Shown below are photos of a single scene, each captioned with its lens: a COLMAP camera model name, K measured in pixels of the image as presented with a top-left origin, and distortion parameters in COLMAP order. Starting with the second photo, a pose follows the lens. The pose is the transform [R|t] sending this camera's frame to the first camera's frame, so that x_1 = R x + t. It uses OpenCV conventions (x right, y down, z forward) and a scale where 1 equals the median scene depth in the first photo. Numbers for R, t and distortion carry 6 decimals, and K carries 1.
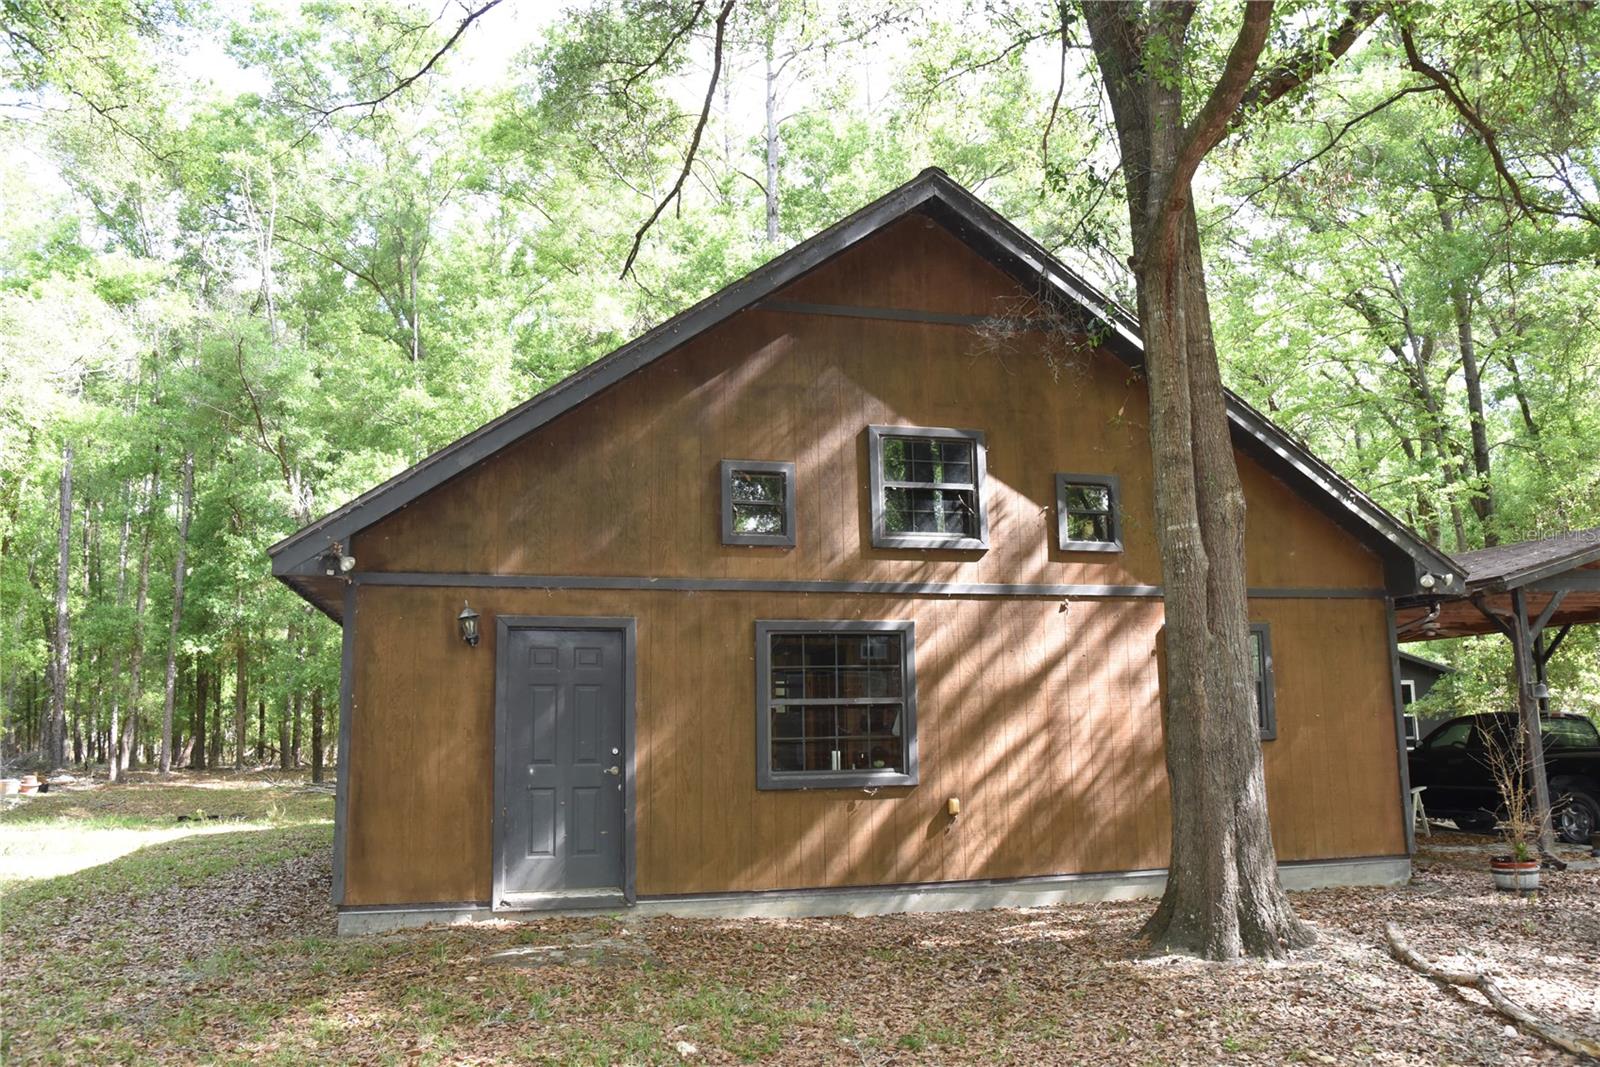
lens RADIAL K [[1217.0, 0, 790.8], [0, 1217.0, 543.7], [0, 0, 1]] dist [-0.064936, 0.001024]
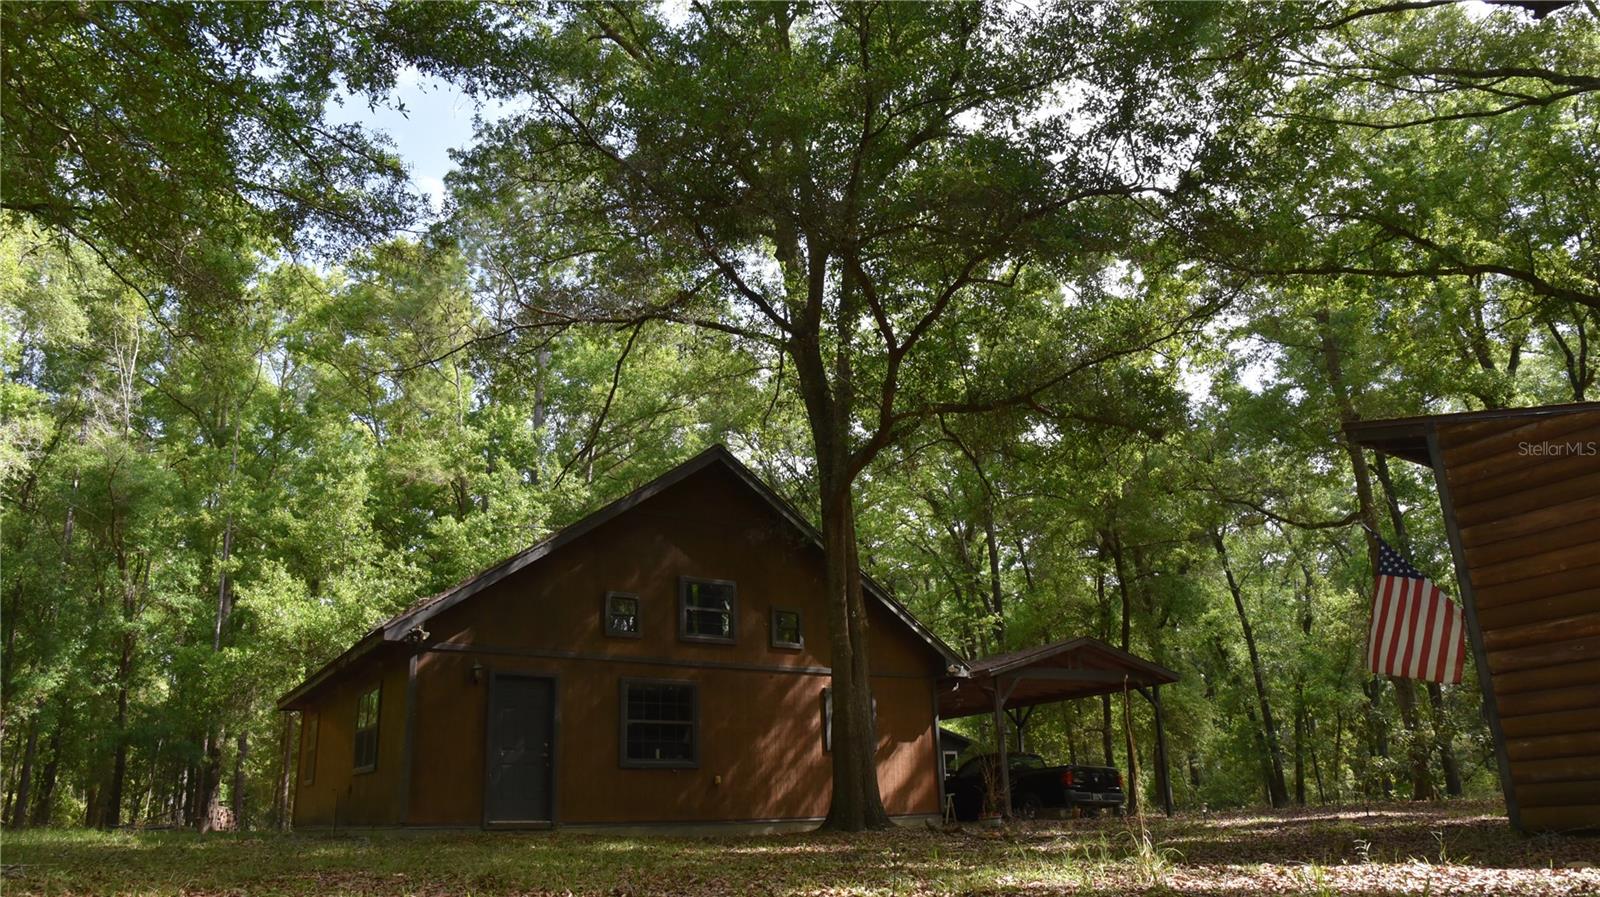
lens RADIAL K [[1108.0, 0, 804.3], [0, 1108.0, 441.6], [0, 0, 1]] dist [-0.086974, 0.022794]
pose [[0.945300, 0.094381, 0.312249, -0.325017], [-0.032474, 0.979701, -0.197816, 0.033753], [-0.324581, 0.176856, 0.929177, -0.738026]]
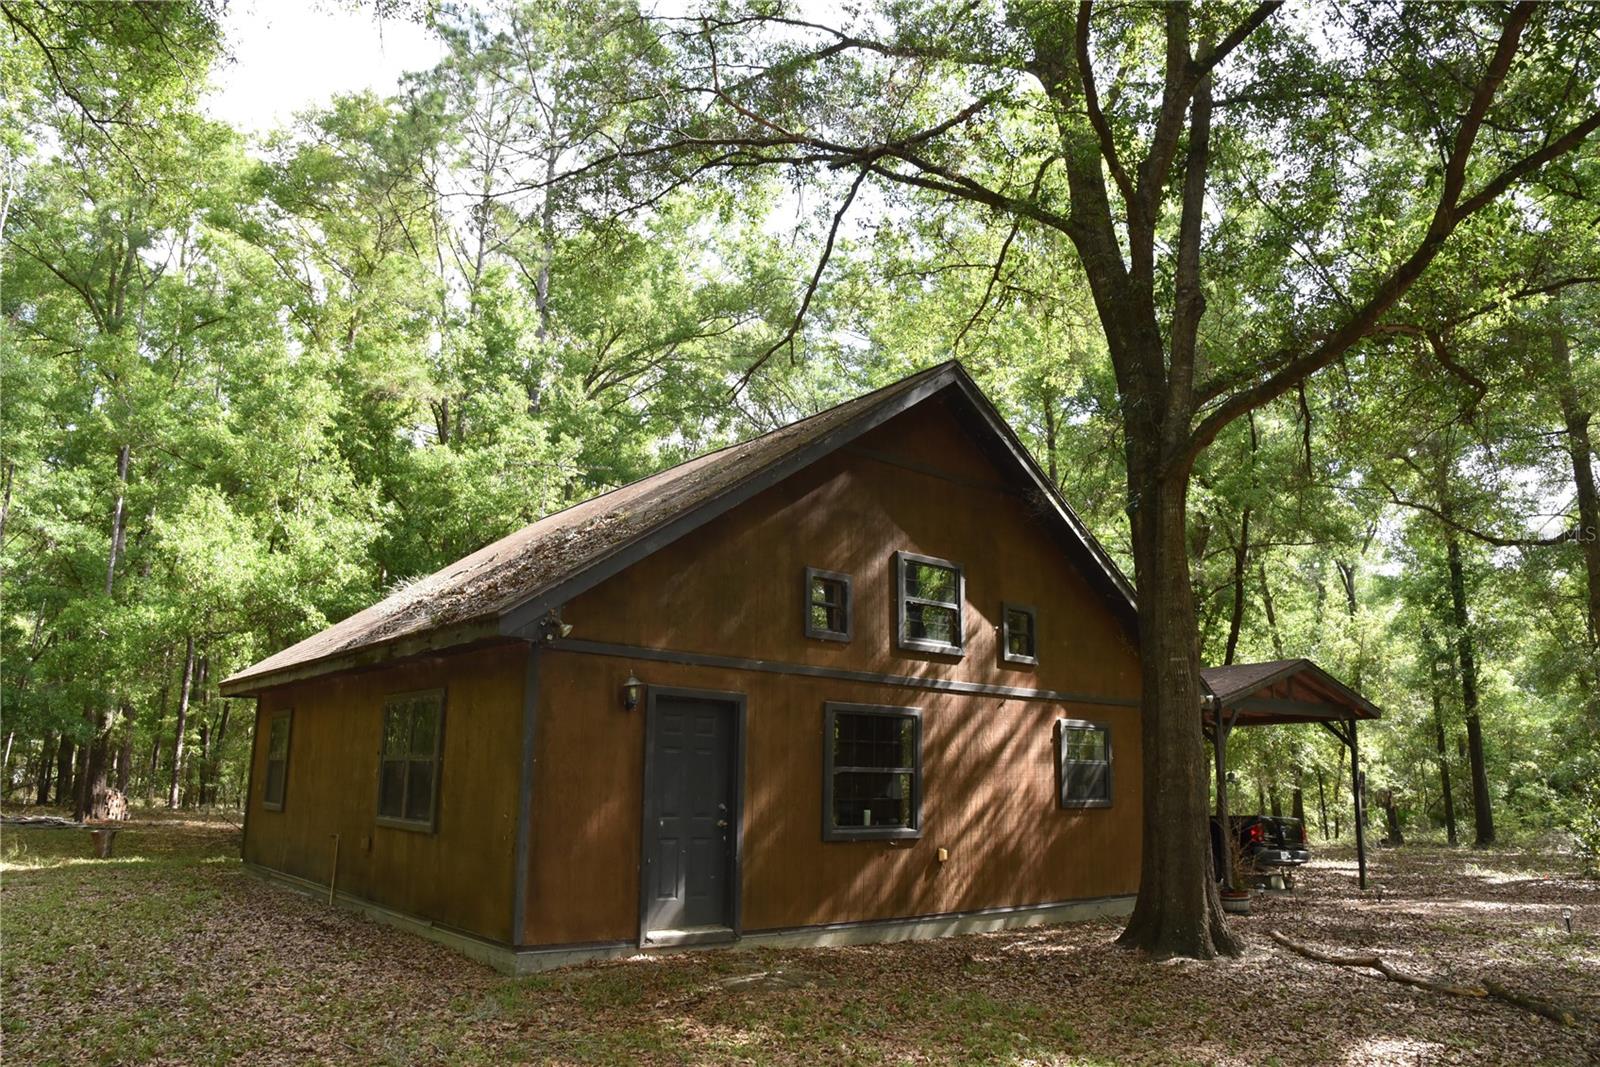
lens RADIAL K [[1100.0, 0, 801.2], [0, 1100.0, 546.3], [0, 0, 1]] dist [-0.107029, 0.060906]
pose [[0.900233, 0.121538, 0.418102, -0.526260], [-0.094920, 0.991937, -0.083971, 0.003176], [-0.424936, 0.035907, 0.904511, 0.006756]]
